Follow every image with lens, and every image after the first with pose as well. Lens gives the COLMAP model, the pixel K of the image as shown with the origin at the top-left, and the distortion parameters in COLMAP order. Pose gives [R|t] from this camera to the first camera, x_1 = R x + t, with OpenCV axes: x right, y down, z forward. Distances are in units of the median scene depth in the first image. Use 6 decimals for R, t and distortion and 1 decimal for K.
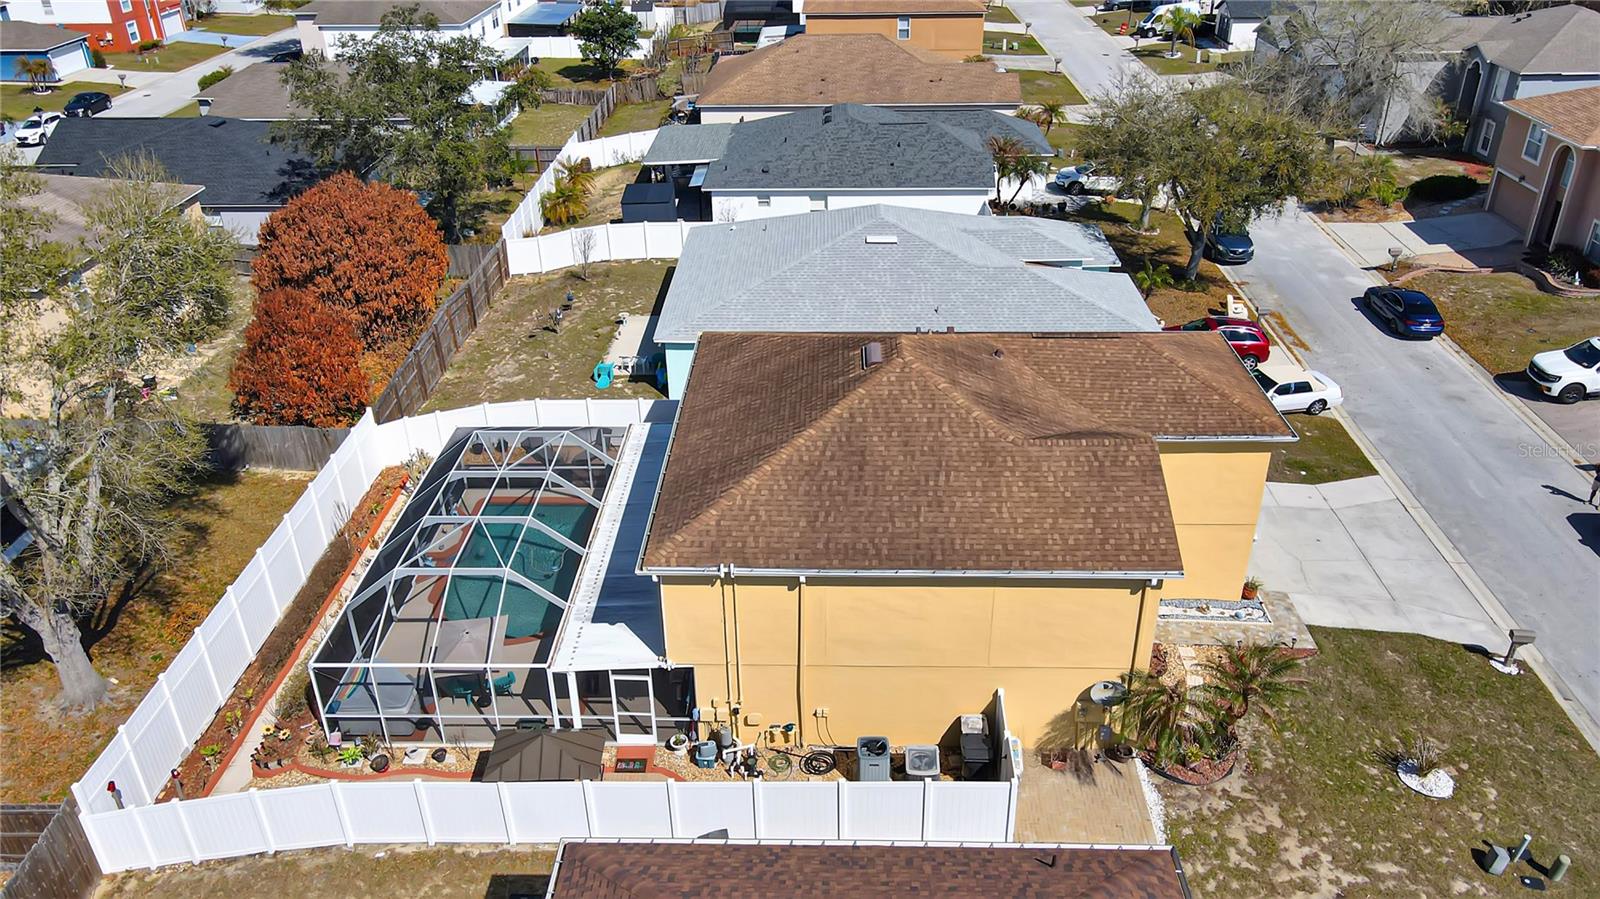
lens RADIAL K [[1174.1, 0, 796.1], [0, 1174.1, 448.5], [0, 0, 1]] dist [-0.002521, 0.025741]
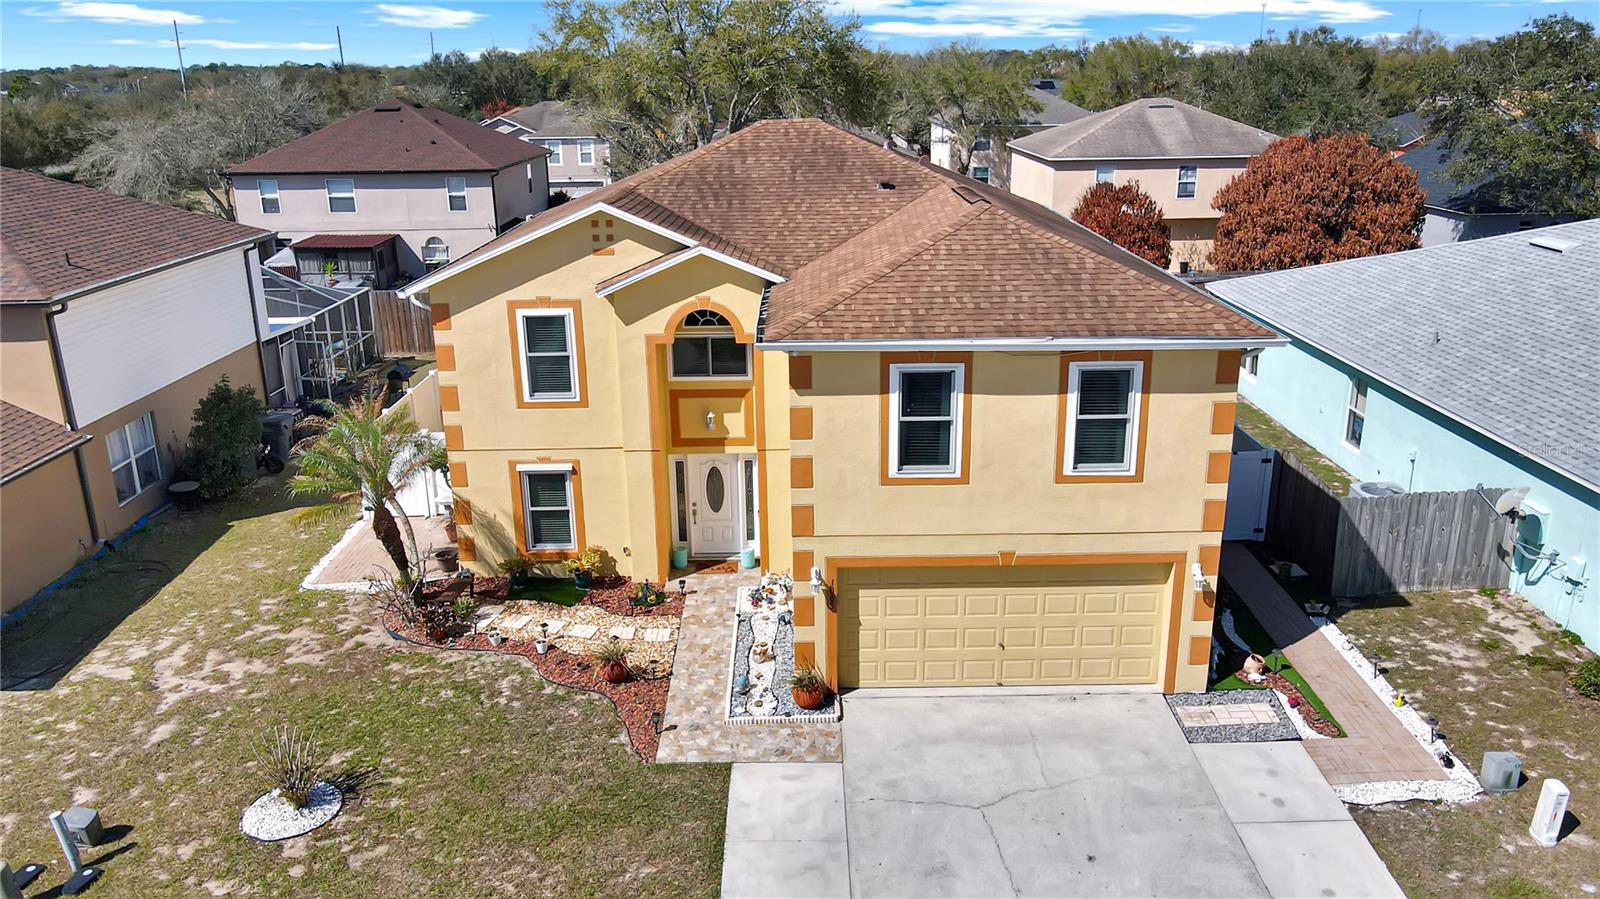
lens RADIAL K [[1174.1, 0, 800.1], [0, 1174.1, 449.5], [0, 0, 1]] dist [-0.002521, 0.025741]
pose [[0.038756, 0.321386, -0.946155, 1.001585], [-0.469969, 0.841467, 0.266576, -0.124858], [0.881832, 0.434332, 0.183653, 1.019572]]
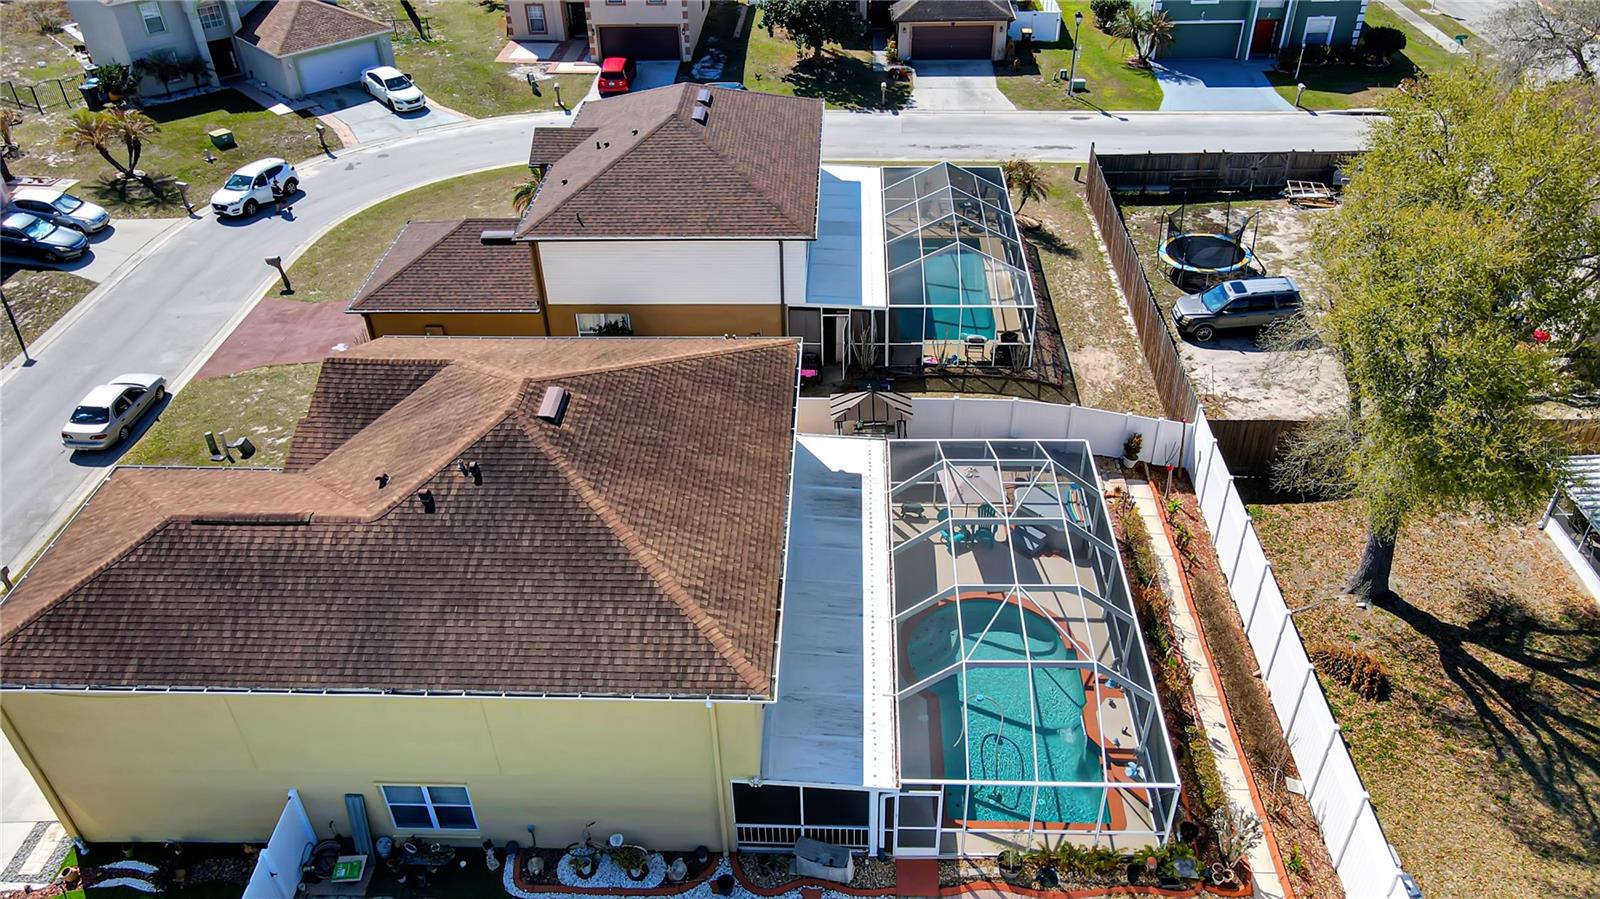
lens RADIAL K [[1174.1, 0, 800.8], [0, 1174.1, 453.6], [0, 0, 1]] dist [-0.002521, 0.025741]
pose [[-0.999322, 0.027713, 0.024231, -0.148121], [0.033658, 0.421244, 0.906323, -0.909683], [0.014910, 0.906524, -0.421891, 1.504399]]
